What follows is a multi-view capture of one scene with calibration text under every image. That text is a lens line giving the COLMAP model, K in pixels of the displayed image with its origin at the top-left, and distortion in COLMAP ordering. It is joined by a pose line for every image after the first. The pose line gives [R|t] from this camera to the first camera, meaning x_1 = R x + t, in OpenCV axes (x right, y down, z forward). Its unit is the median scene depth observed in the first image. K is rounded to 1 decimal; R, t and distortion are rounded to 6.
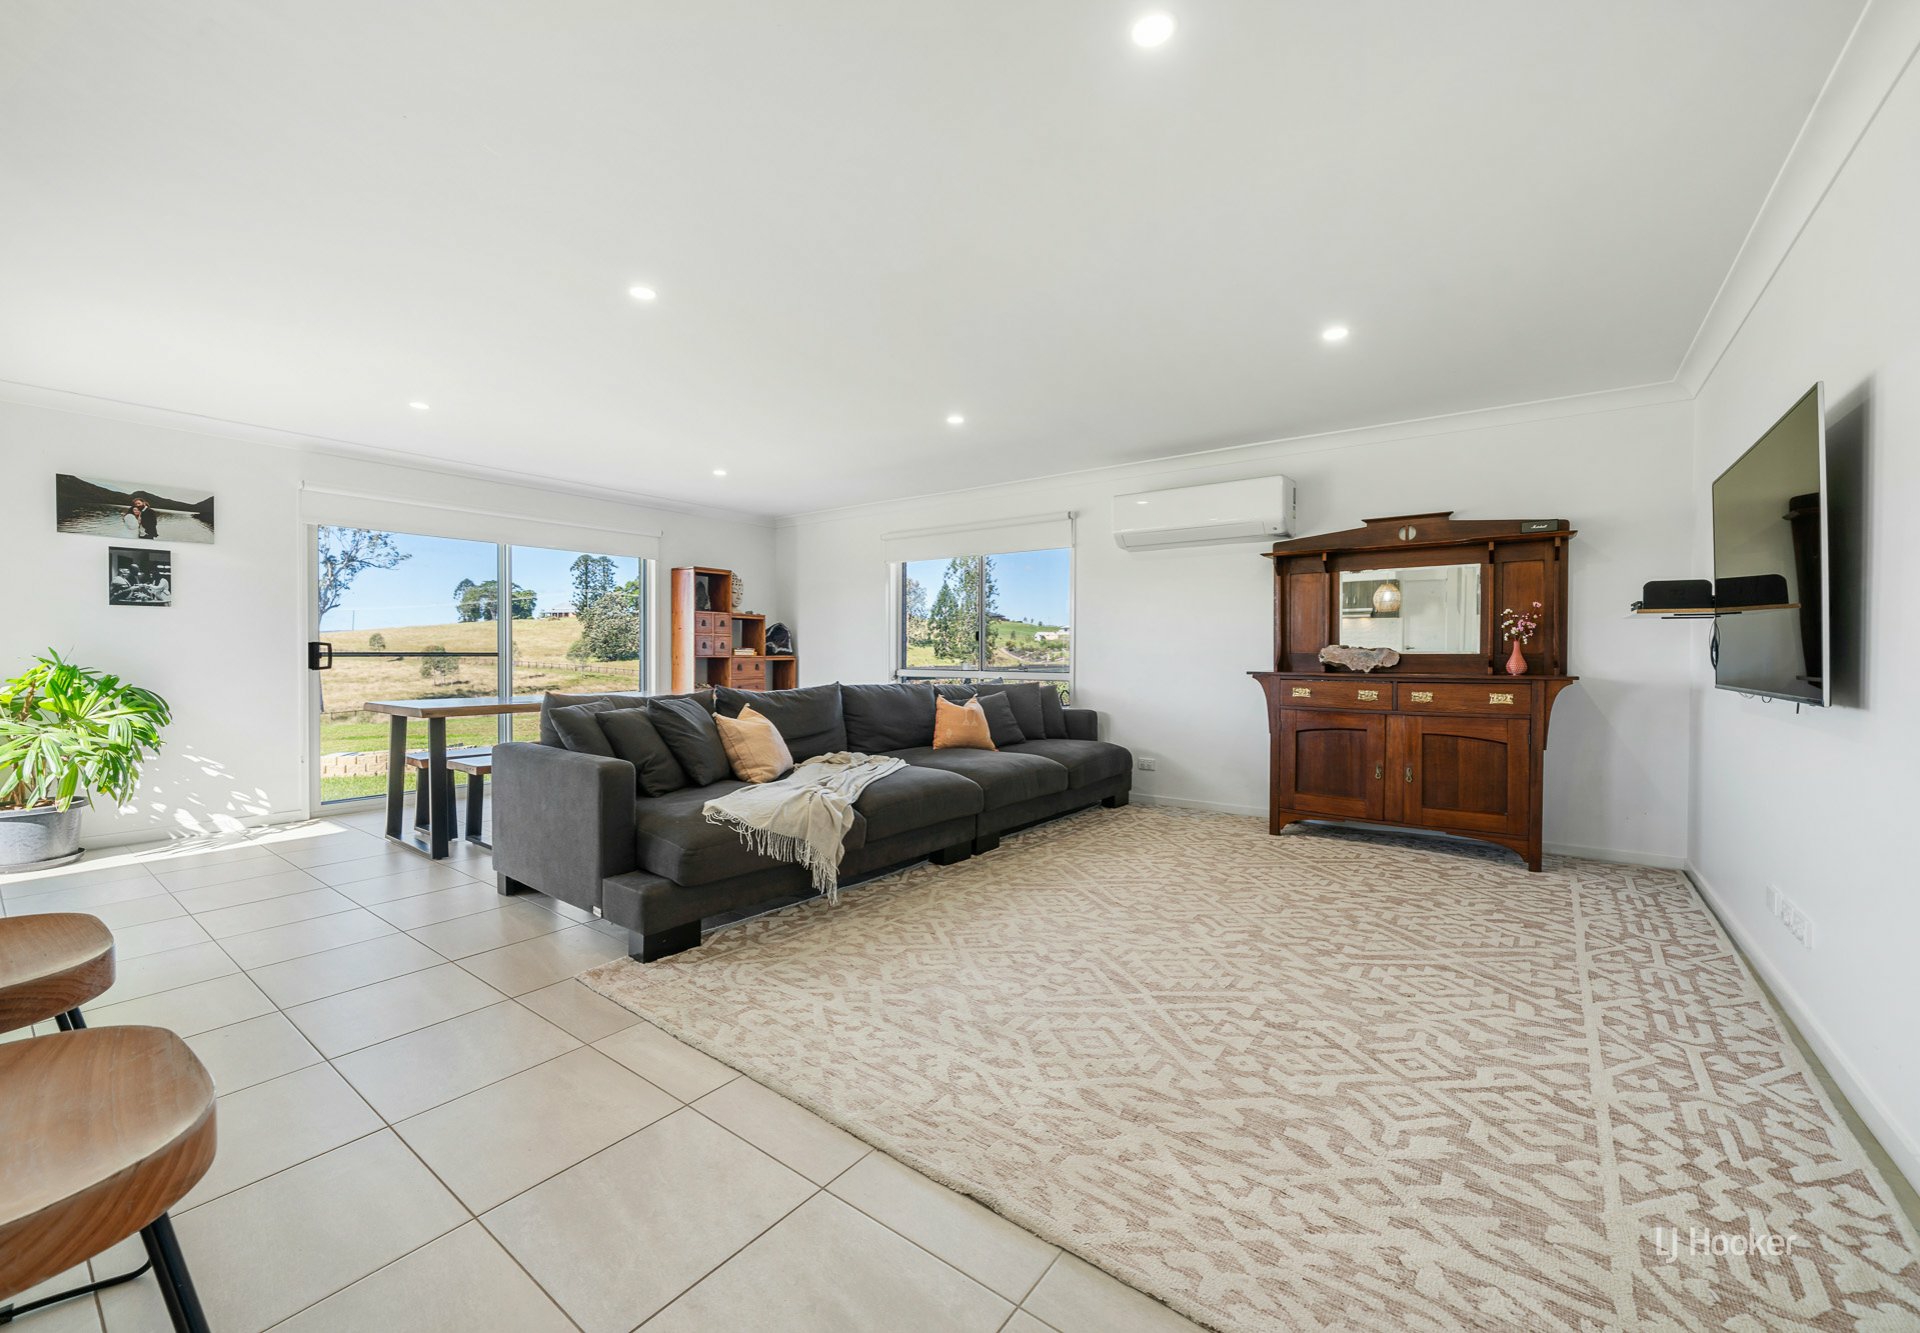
lens RADIAL K [[762.5, 0, 950.7], [0, 762.5, 664.6], [0, 0, 1]] dist [-0.008845, 0.002363]
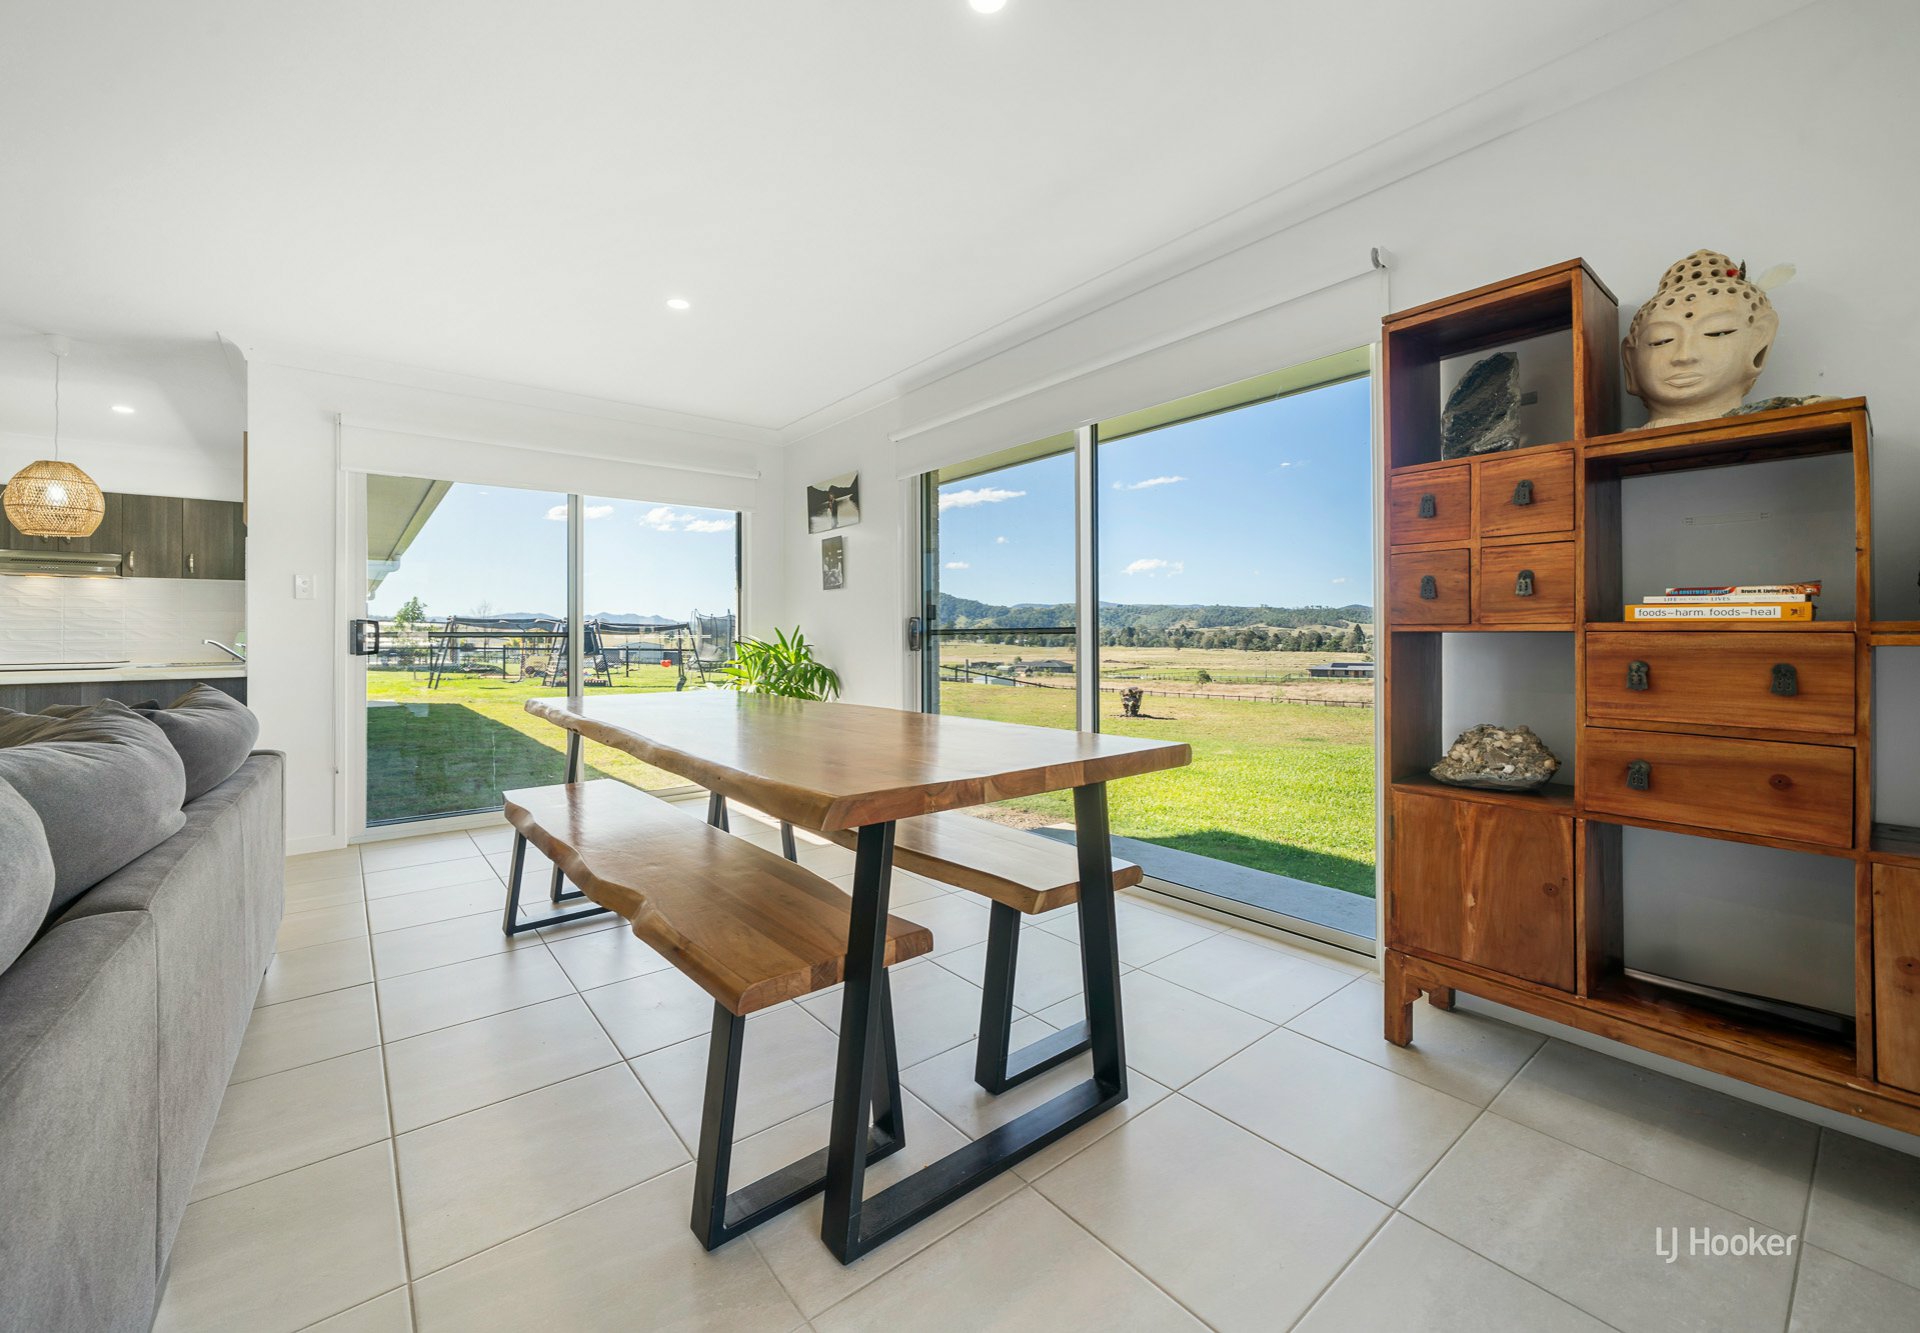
lens RADIAL K [[762.5, 0, 962.0], [0, 762.5, 640.6], [0, 0, 1]] dist [-0.008845, 0.002363]
pose [[-0.236957, 0.001711, -0.971519, -0.032708], [-0.010701, 0.999933, 0.004371, -0.010047], [0.971461, 0.011432, -0.236923, 1.485205]]
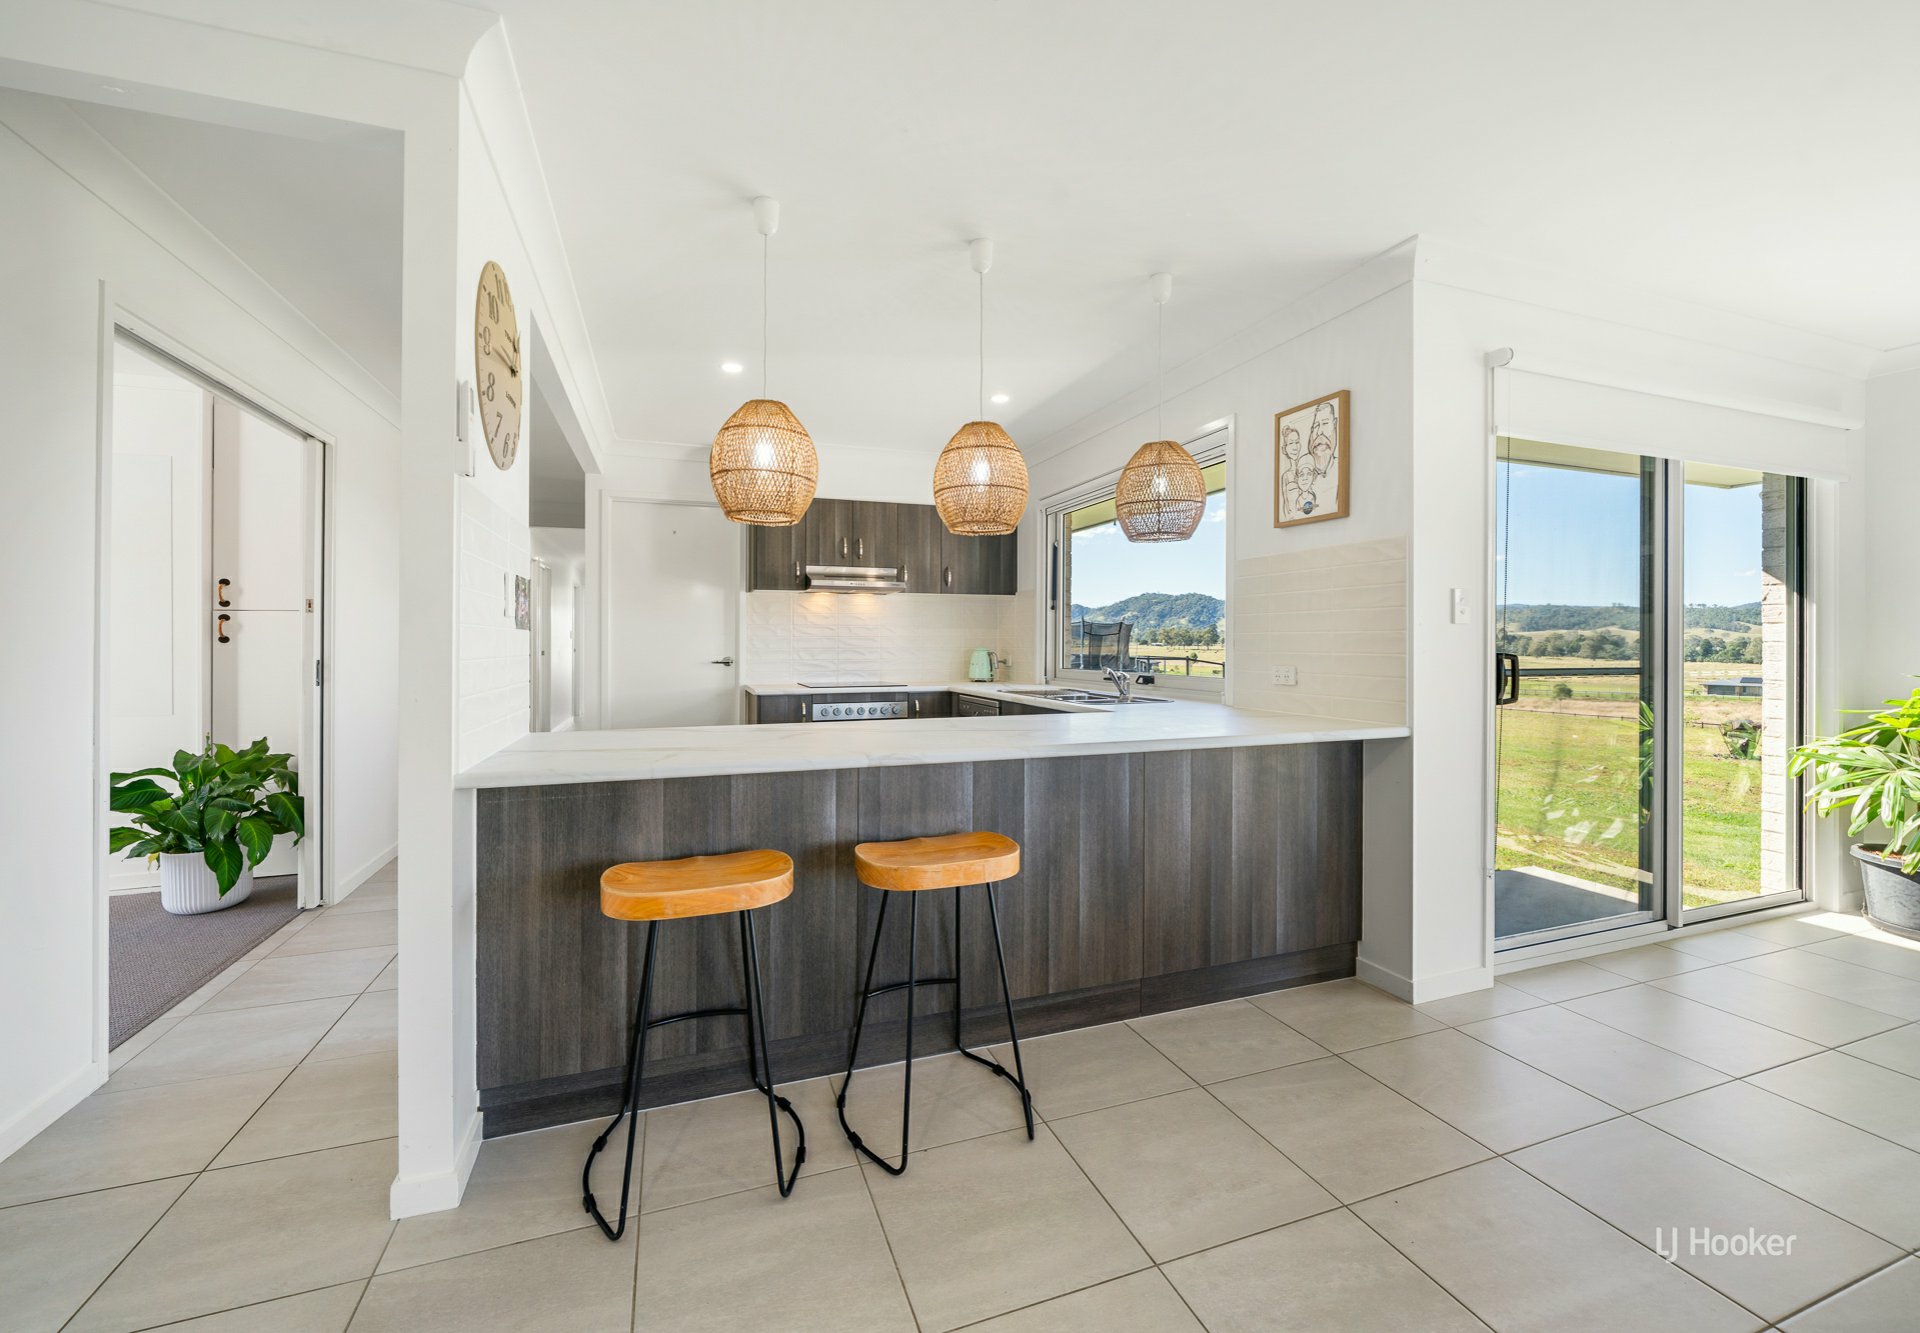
lens RADIAL K [[762.5, 0, 944.1], [0, 762.5, 648.2], [0, 0, 1]] dist [-0.008845, 0.002363]
pose [[-0.545406, 0.004501, -0.838160, 0.029801], [-0.016329, 0.999739, 0.015995, -0.029764], [0.838013, 0.022410, -0.545190, 0.508166]]
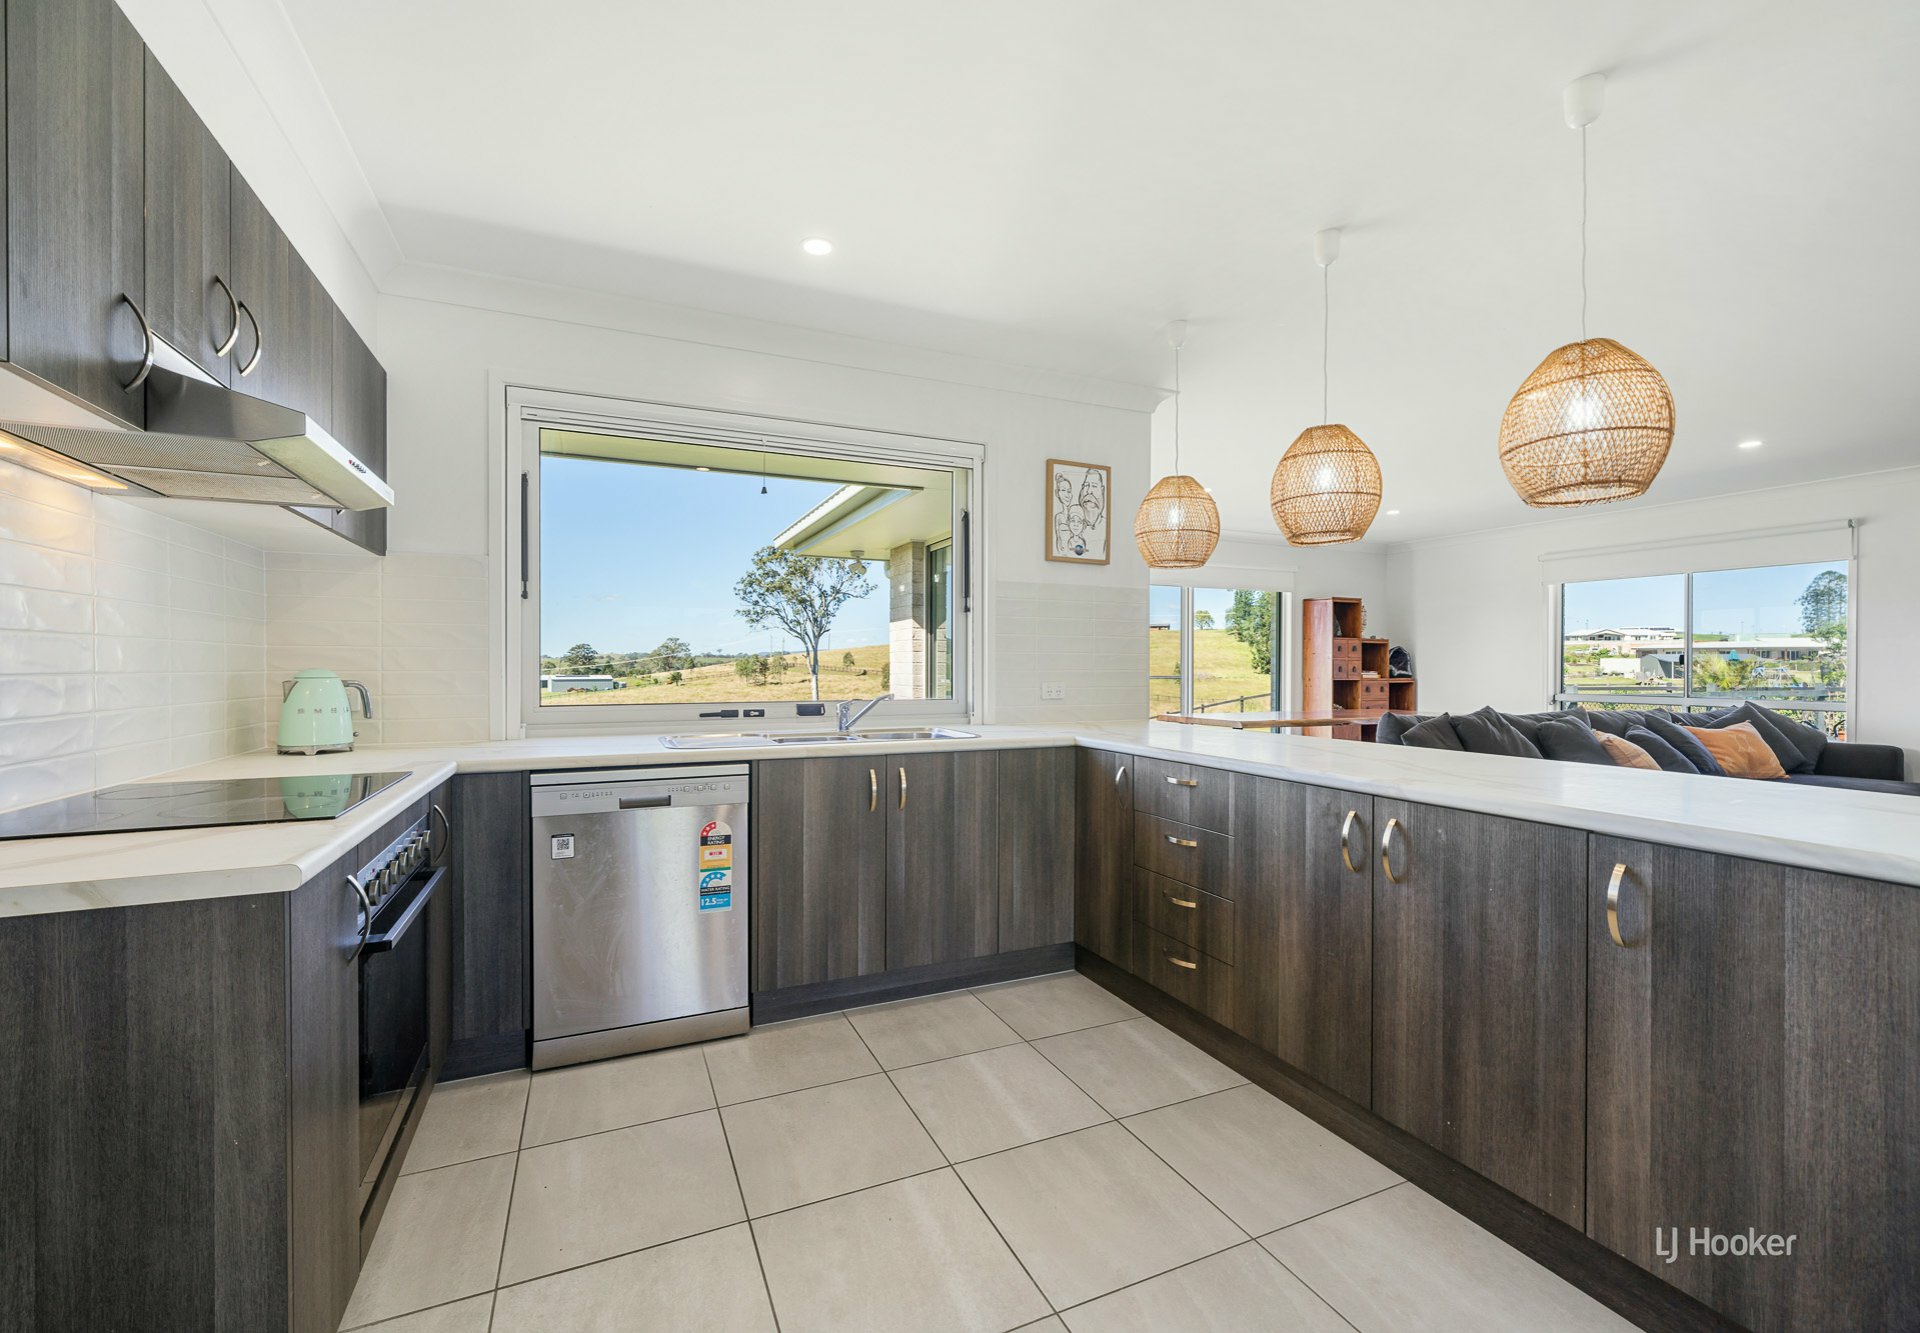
lens RADIAL K [[795.4, 0, 960.3], [0, 795.4, 672.7], [0, 0, 1]] dist [0.000147, 0.000139]
pose [[0.879014, 0.002389, -0.476789, -0.426751], [-0.007829, 0.999925, -0.009425, -0.008428], [0.476731, 0.012017, 0.878967, -0.413884]]
